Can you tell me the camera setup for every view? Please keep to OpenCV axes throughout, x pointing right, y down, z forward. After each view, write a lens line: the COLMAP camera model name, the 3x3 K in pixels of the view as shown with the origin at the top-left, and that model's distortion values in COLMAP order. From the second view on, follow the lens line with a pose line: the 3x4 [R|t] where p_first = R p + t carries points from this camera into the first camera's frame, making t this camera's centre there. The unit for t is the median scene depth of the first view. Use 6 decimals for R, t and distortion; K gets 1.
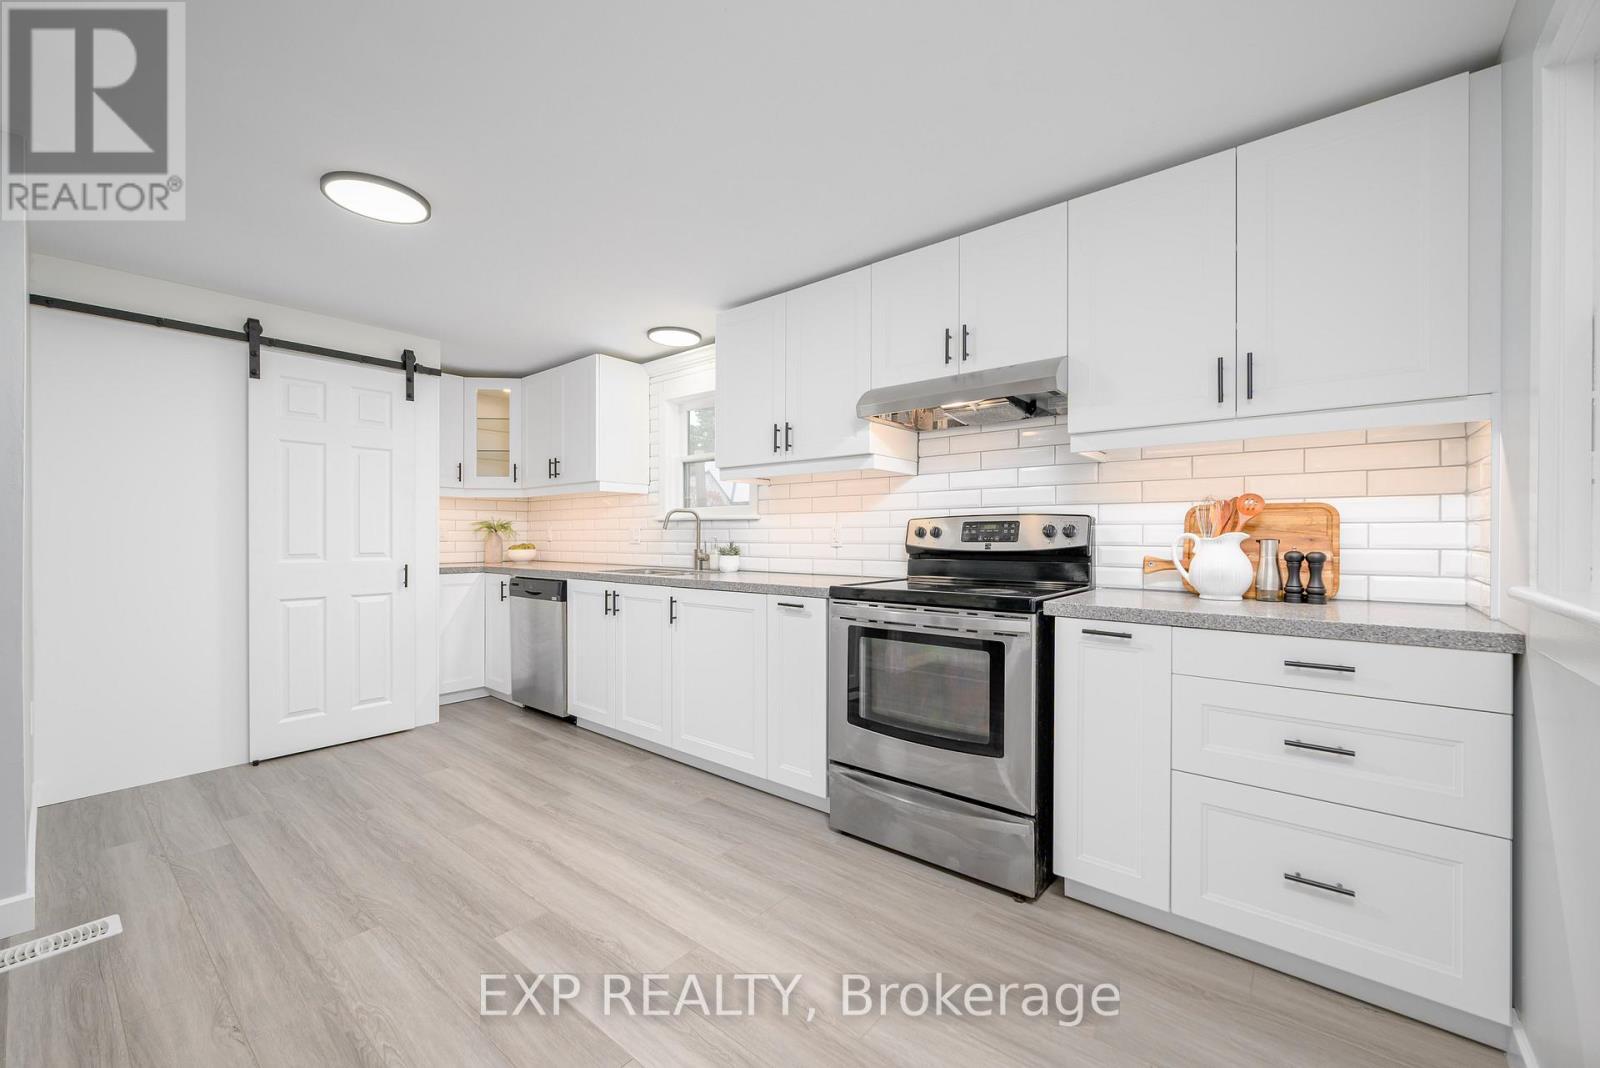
lens RADIAL K [[639.7, 0, 804.6], [0, 639.7, 535.9], [0, 0, 1]] dist [0.000475, -0.000972]
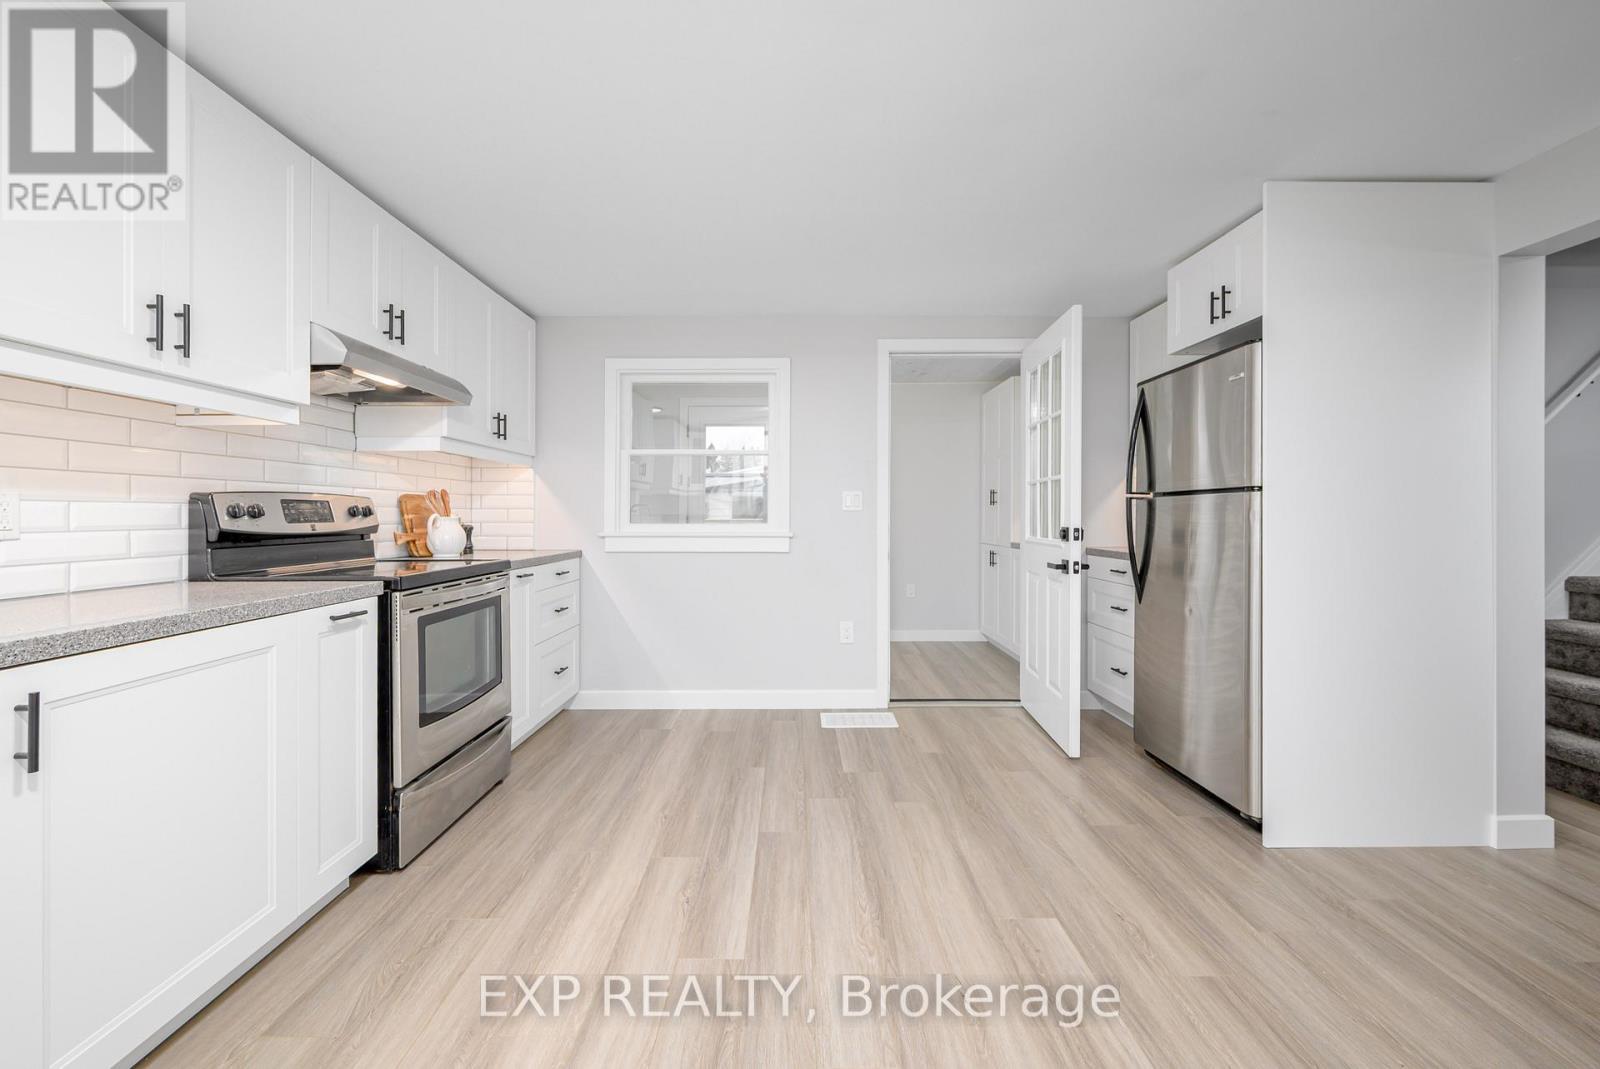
lens RADIAL K [[639.7, 0, 803.3], [0, 639.7, 509.0], [0, 0, 1]] dist [0.000475, -0.000972]
pose [[-0.642240, 0.009607, 0.766443, -0.808003], [0.003505, 0.999948, -0.009597, 0.000941], [-0.766495, -0.003477, -0.642241, 0.989237]]
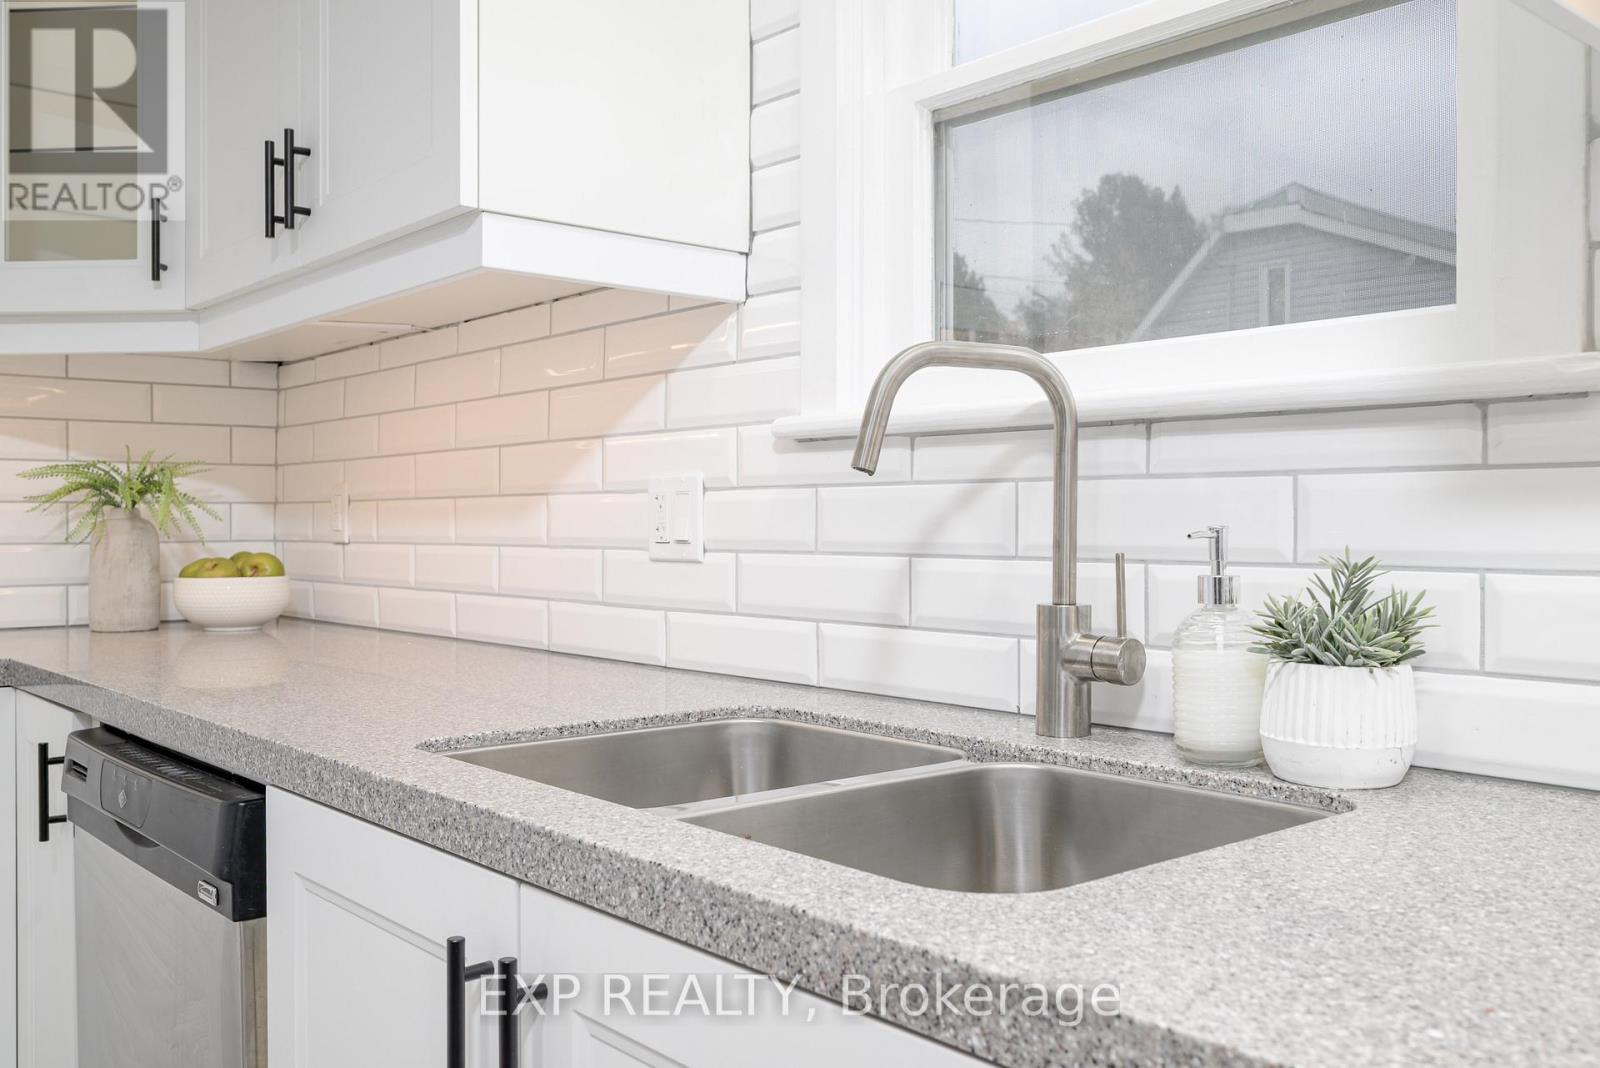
lens RADIAL K [[1428.7, 0, 794.5], [0, 1428.7, 534.4], [0, 0, 1]] dist [0.016336, 0.007868]
pose [[0.984954, 0.001653, -0.172808, -0.235271], [-0.000189, 0.999964, 0.008490, 0.000458], [0.172815, -0.008329, 0.984919, 0.879238]]
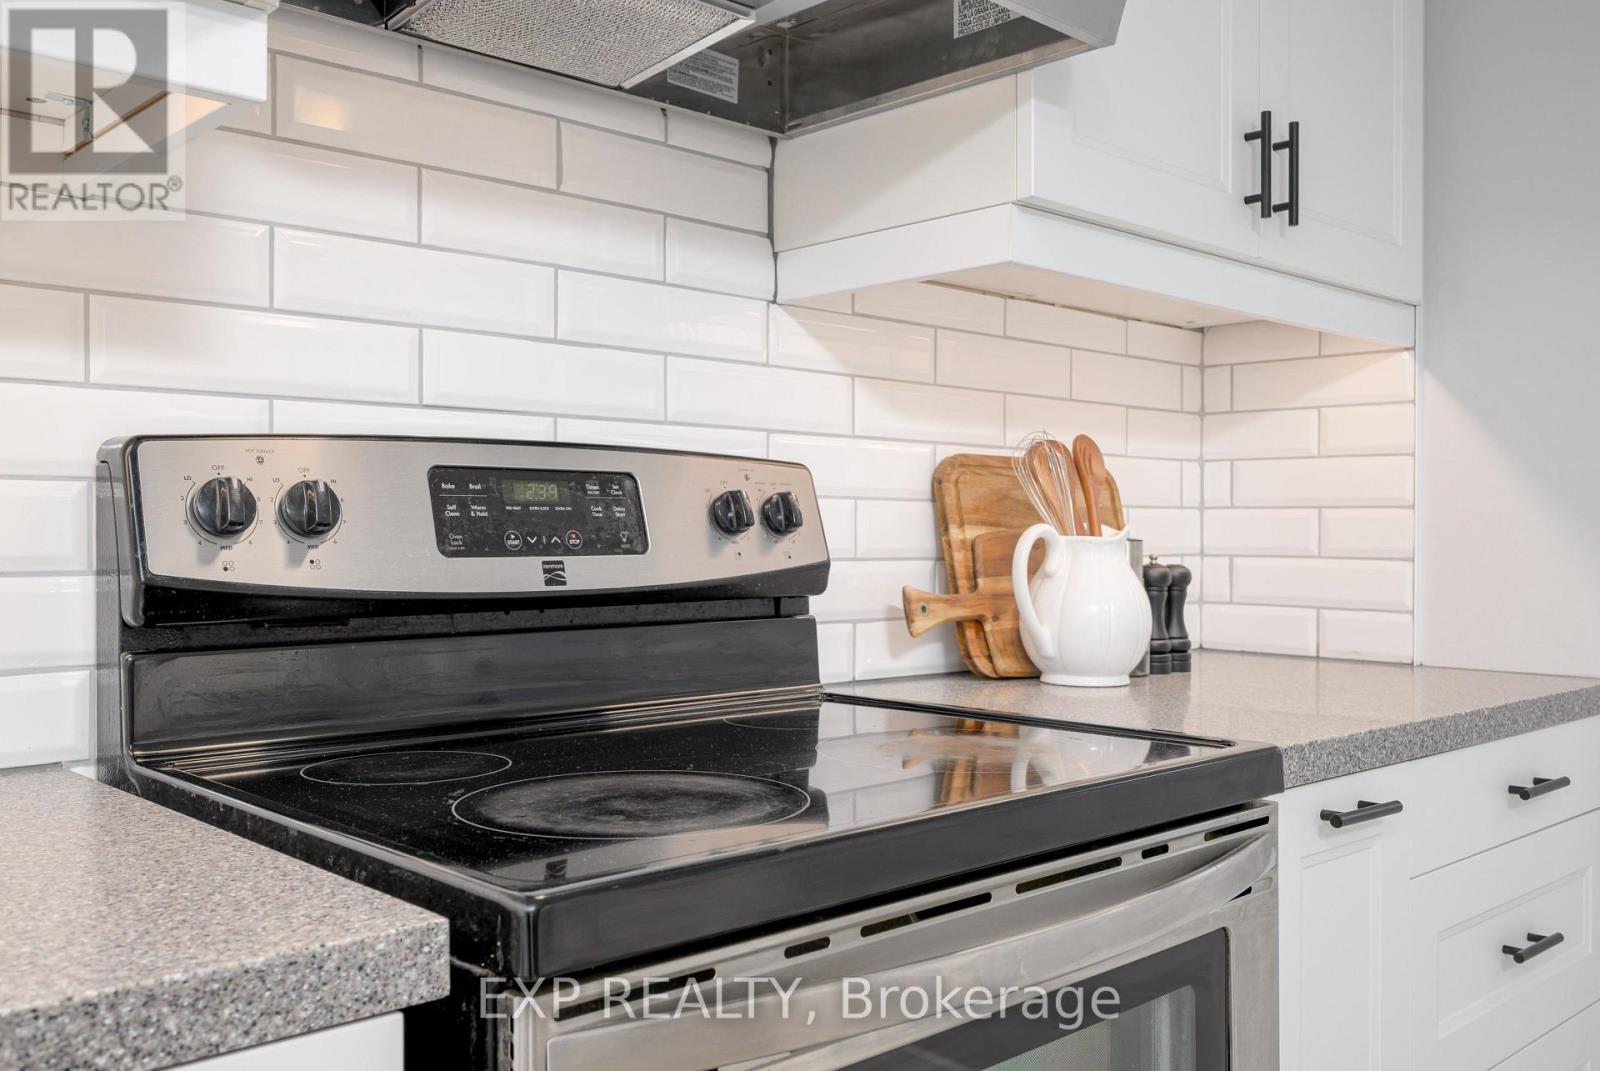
lens RADIAL K [[1428.7, 0, 804.4], [0, 1428.7, 521.8], [0, 0, 1]] dist [0.016336, 0.007868]
pose [[0.121314, 0.009018, 0.992573, -0.219648], [-0.002355, 0.999959, -0.008798, 0.001521], [-0.992611, -0.001270, 0.121330, 0.793120]]
